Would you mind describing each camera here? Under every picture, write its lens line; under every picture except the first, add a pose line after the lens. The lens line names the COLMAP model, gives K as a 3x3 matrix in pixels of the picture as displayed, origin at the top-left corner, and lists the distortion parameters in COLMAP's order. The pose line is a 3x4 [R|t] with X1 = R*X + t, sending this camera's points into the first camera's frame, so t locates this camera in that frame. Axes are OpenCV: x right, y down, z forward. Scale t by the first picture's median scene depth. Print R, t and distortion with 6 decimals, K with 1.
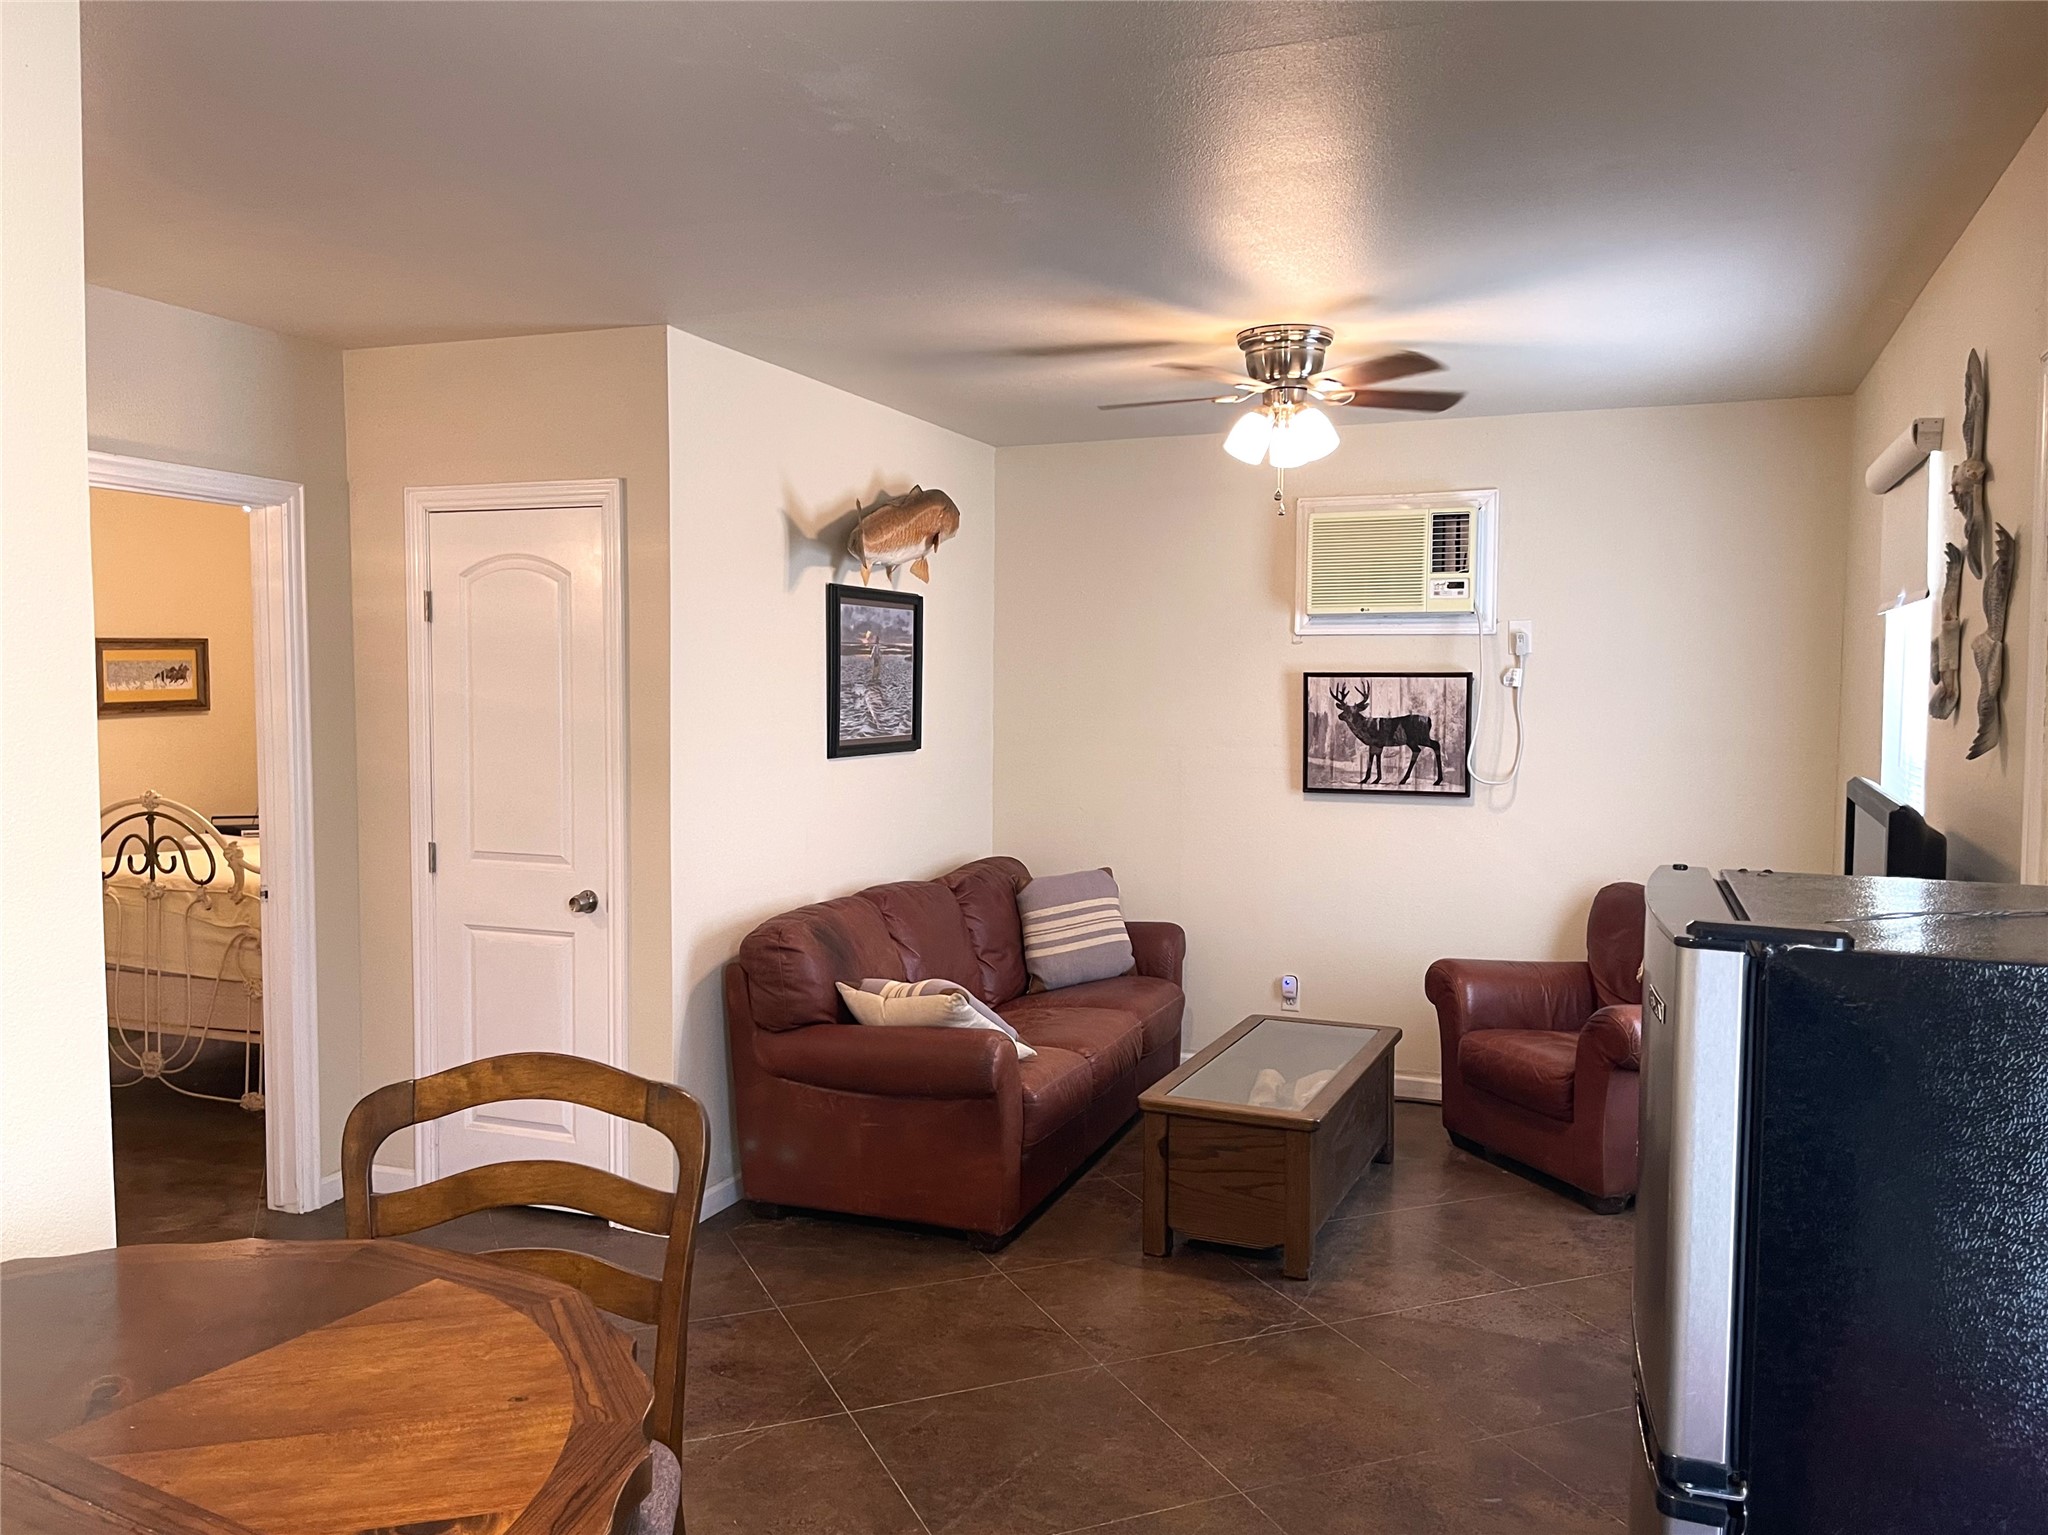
lens RADIAL K [[1533.7, 0, 1025.7], [0, 1533.7, 771.9], [0, 0, 1]] dist [0.017507, -0.037143]
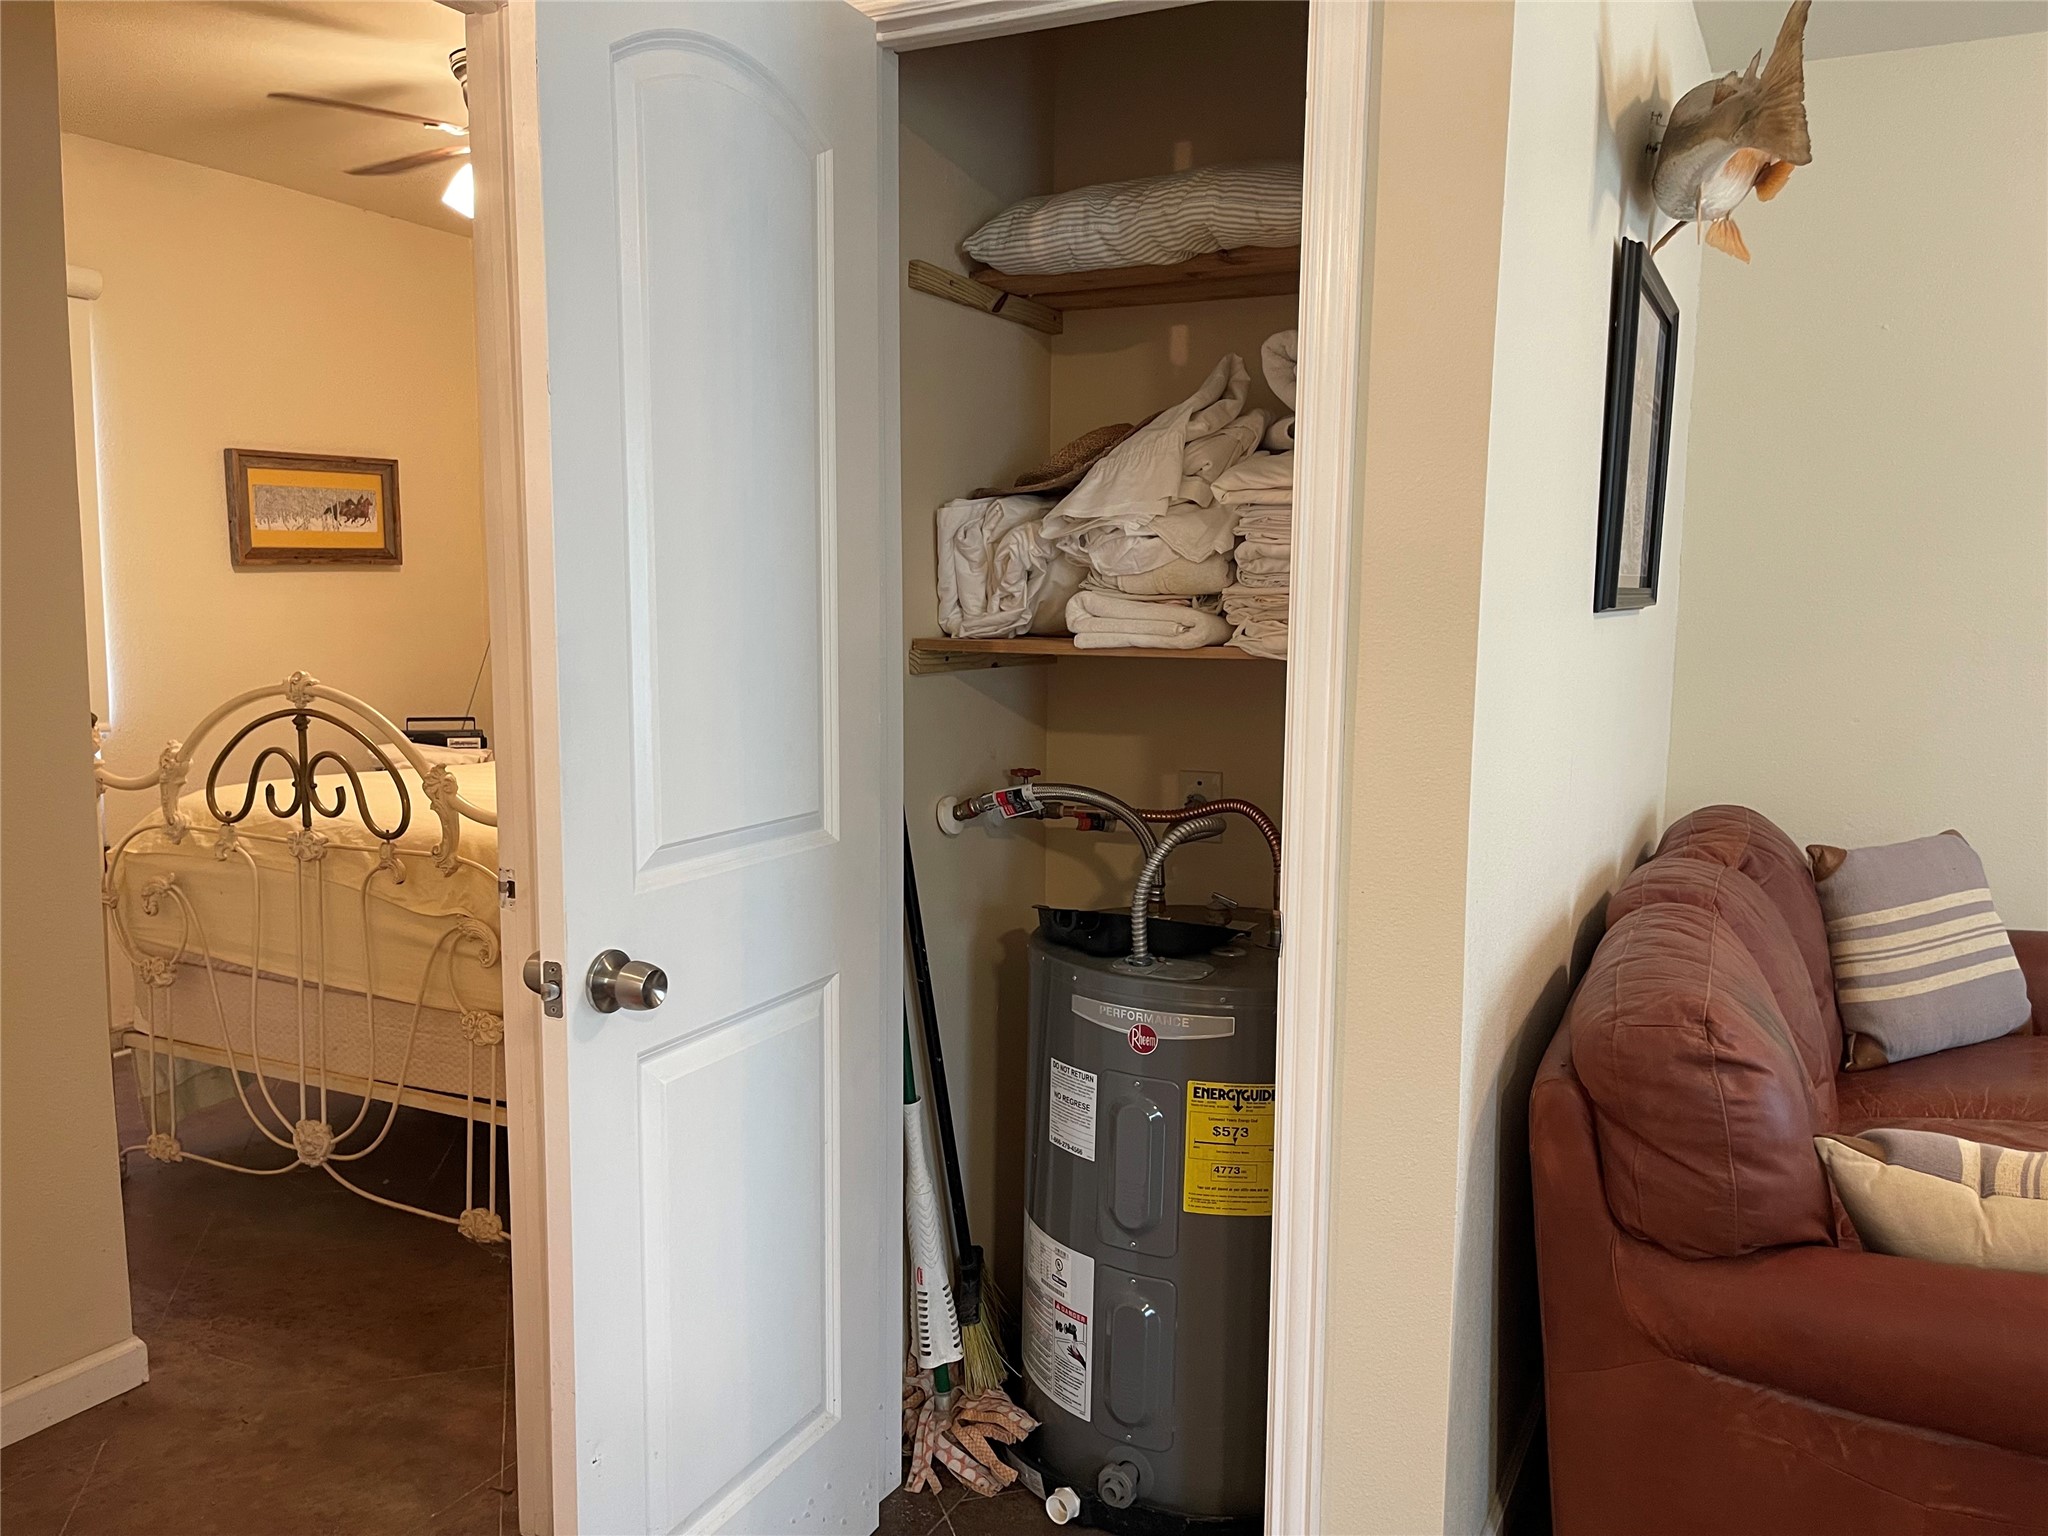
lens RADIAL K [[1533.7, 0, 976.2], [0, 1533.7, 775.0], [0, 0, 1]] dist [0.017507, -0.037143]
pose [[0.990808, 0.015912, -0.134333, -0.247323], [-0.007316, 0.997908, 0.064241, 0.012078], [0.135074, -0.062668, 0.988852, 0.473965]]
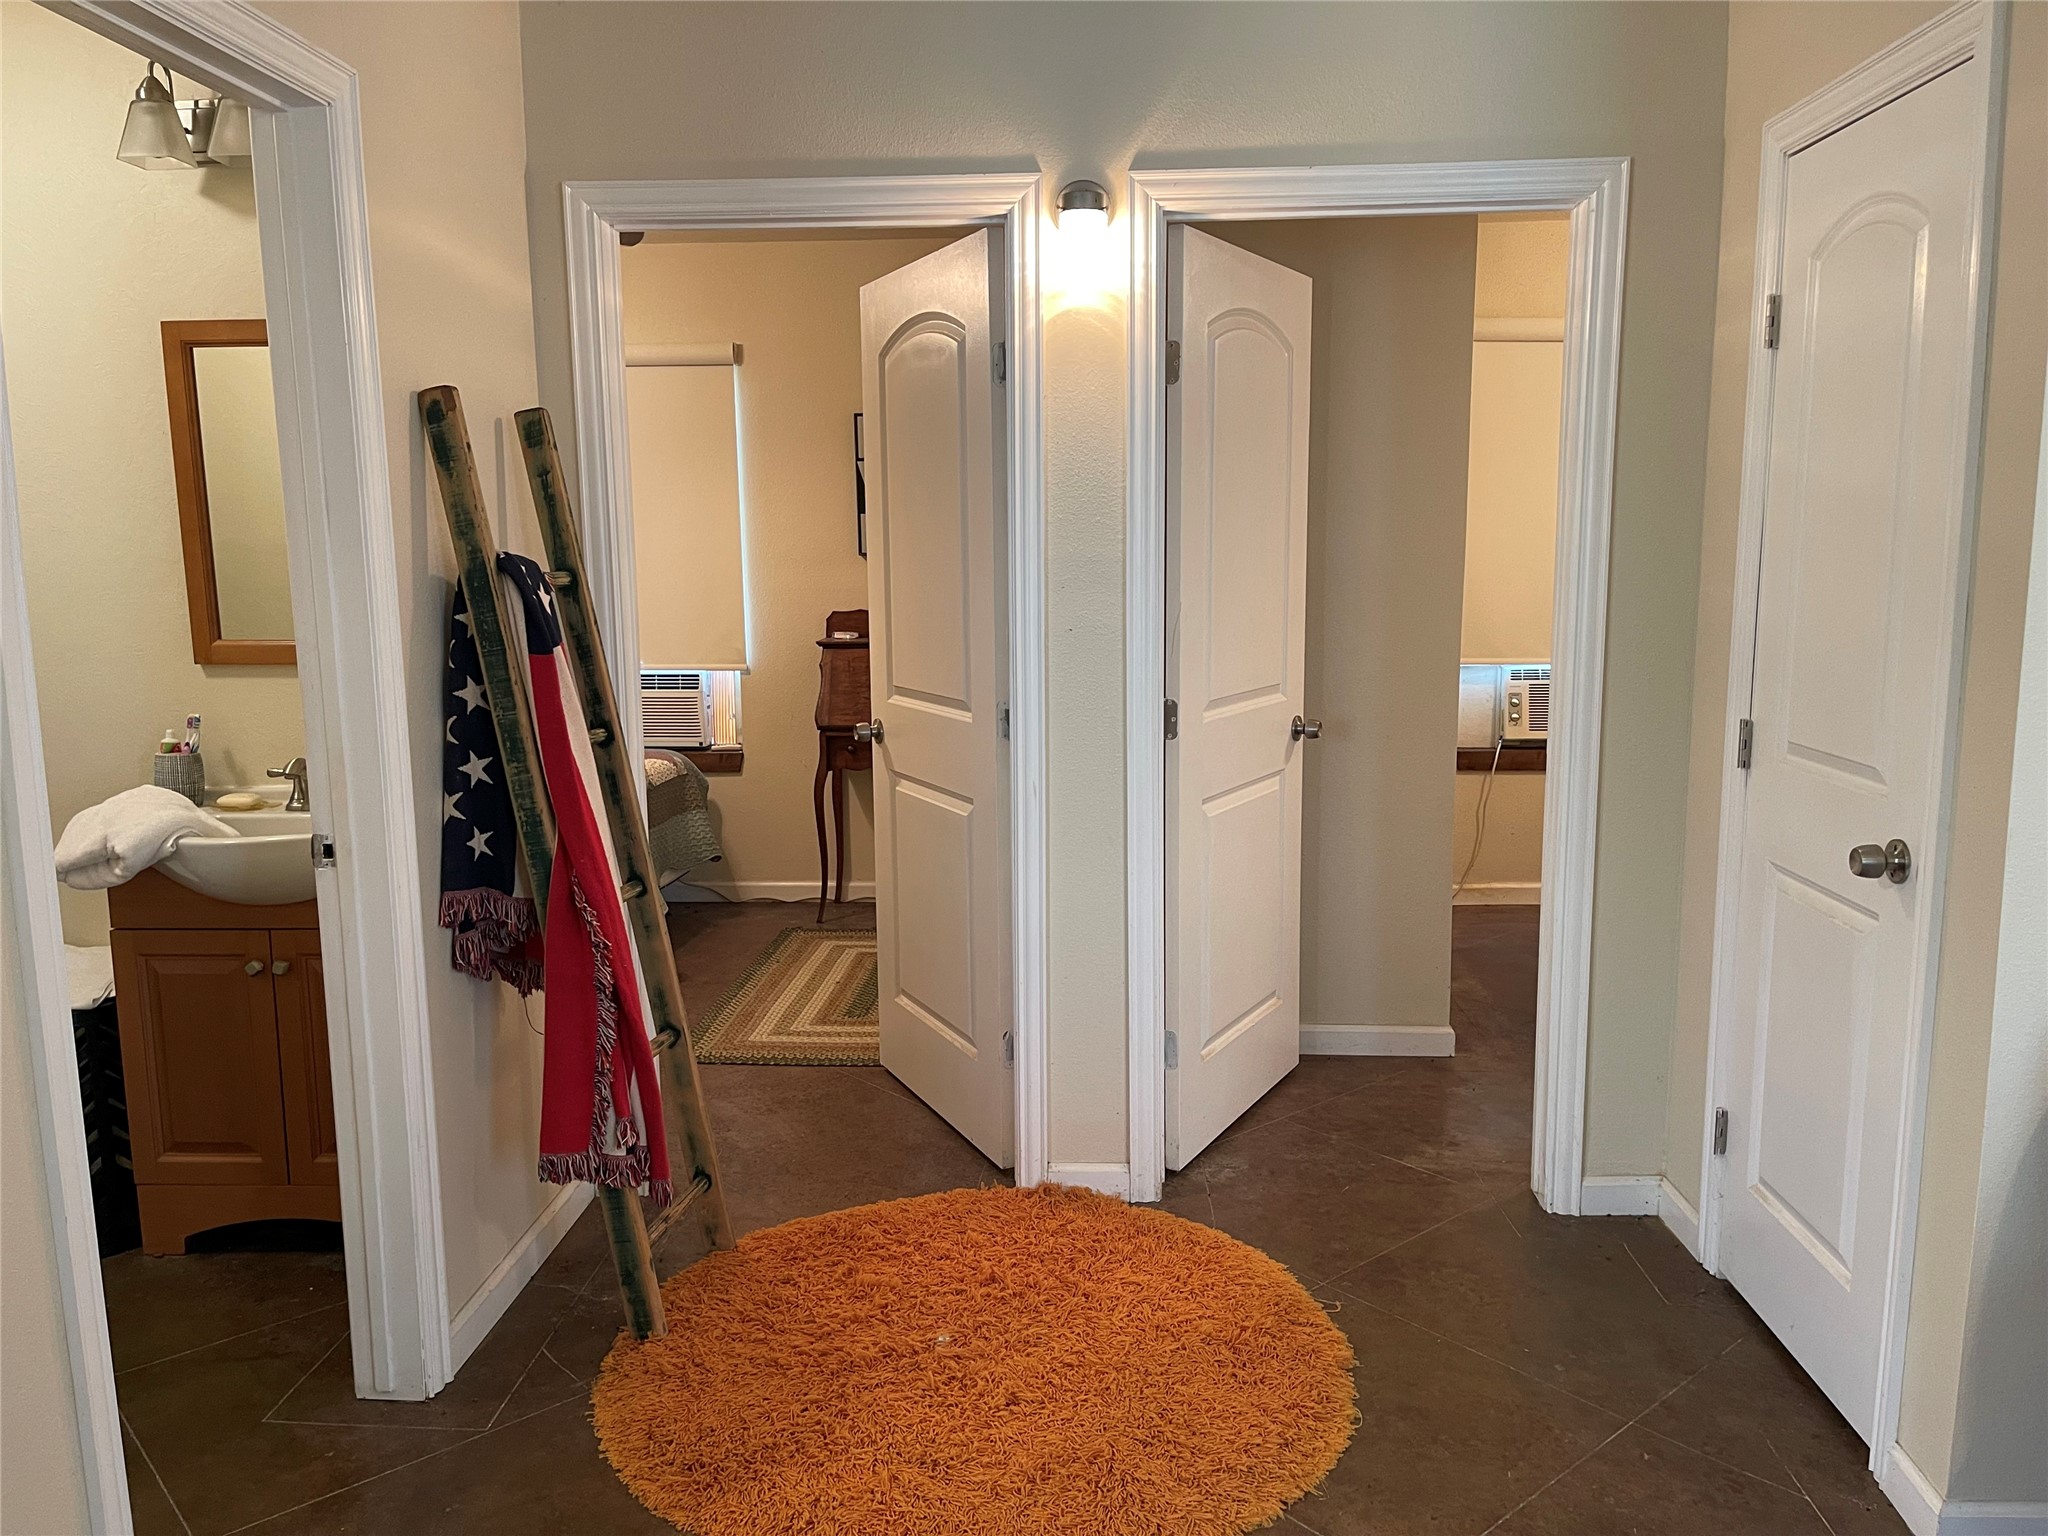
lens RADIAL K [[1533.7, 0, 1016.9], [0, 1533.7, 787.8], [0, 0, 1]] dist [0.017507, -0.037143]
pose [[0.292063, 0.144113, -0.945479, 0.095660], [-0.045685, 0.989556, 0.136719, 0.002025], [0.955307, 0.003264, 0.295596, 0.468072]]
